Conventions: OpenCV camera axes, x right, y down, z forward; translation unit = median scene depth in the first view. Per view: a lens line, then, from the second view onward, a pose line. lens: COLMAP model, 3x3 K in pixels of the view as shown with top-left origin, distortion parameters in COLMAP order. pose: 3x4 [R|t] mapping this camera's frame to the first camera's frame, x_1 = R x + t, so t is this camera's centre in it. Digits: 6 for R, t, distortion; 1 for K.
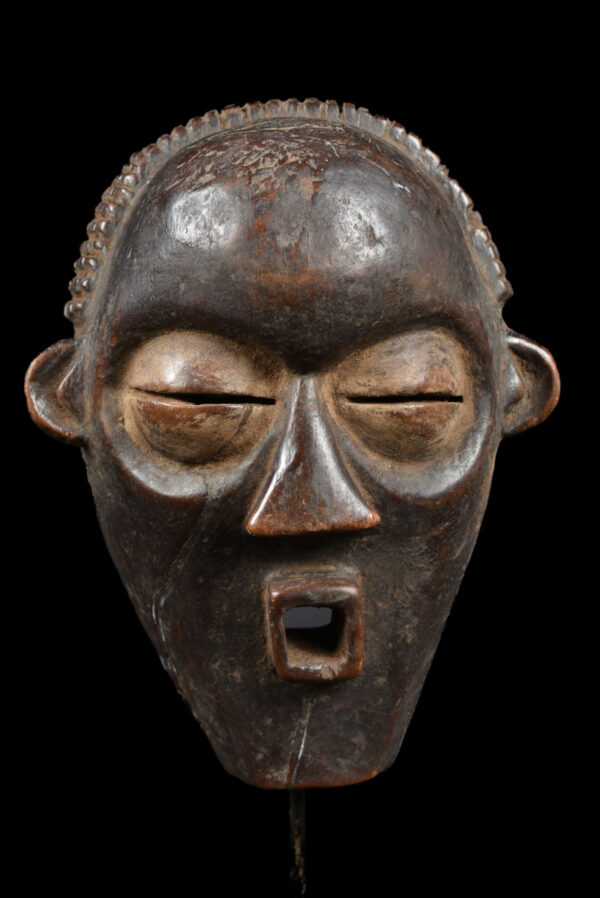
lens RADIAL K [[1647.3, 0, 299.7], [0, 1647.3, 446.8], [0, 0, 1]] dist [-0.026164, 0.000000]
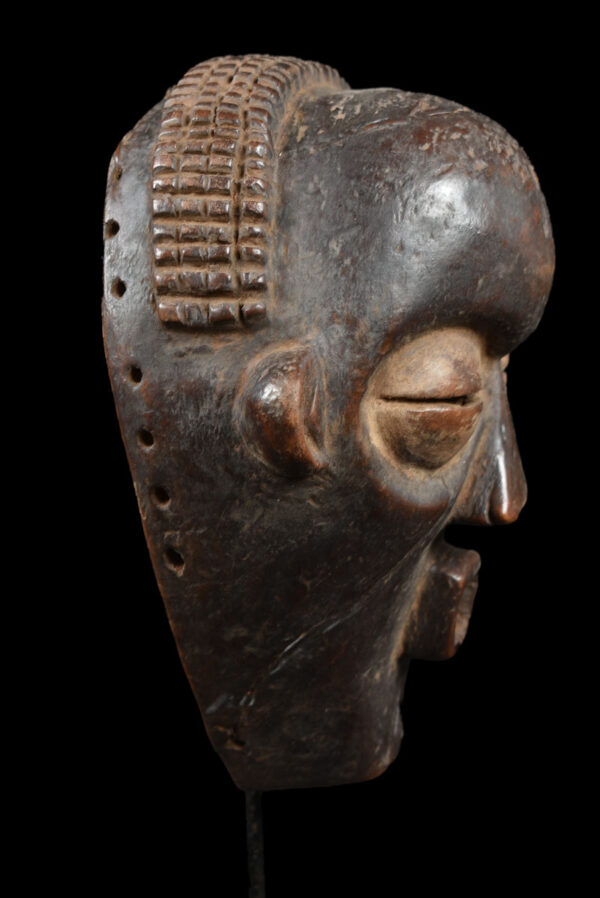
lens RADIAL K [[1436.3, 0, 300.9], [0, 1436.3, 450.8], [0, 0, 1]] dist [-0.040351, 0.000000]
pose [[0.376025, -0.182940, 0.908371, -0.835926], [0.078502, 0.983082, 0.165490, -0.140953], [-0.923278, 0.009080, 0.384025, 0.752986]]
